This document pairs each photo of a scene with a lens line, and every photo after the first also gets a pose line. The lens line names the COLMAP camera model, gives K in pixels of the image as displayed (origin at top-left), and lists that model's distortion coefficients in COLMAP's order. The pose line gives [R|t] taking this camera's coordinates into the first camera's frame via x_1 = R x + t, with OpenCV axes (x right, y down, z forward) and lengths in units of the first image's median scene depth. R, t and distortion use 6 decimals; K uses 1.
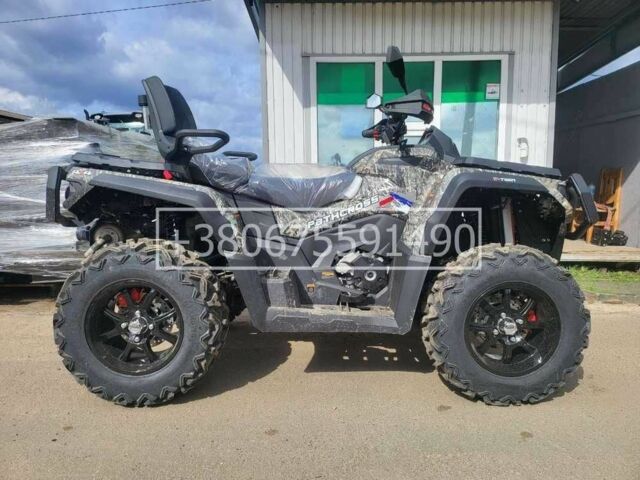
lens RADIAL K [[357.0, 0, 320.0], [0, 357.0, 240.0], [0, 0, 1]] dist [-0.001358, -0.000999]
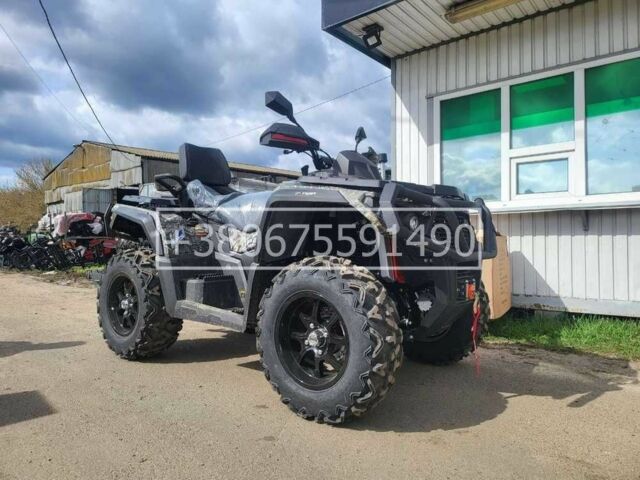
lens RADIAL K [[357.0, 0, 320.0], [0, 357.0, 240.0], [0, 0, 1]] dist [-0.001358, -0.000999]
pose [[0.856033, -0.015363, -0.516694, 0.215535], [-0.036363, 0.995292, -0.089838, -0.000509], [0.515641, 0.095693, 0.851444, -0.001864]]
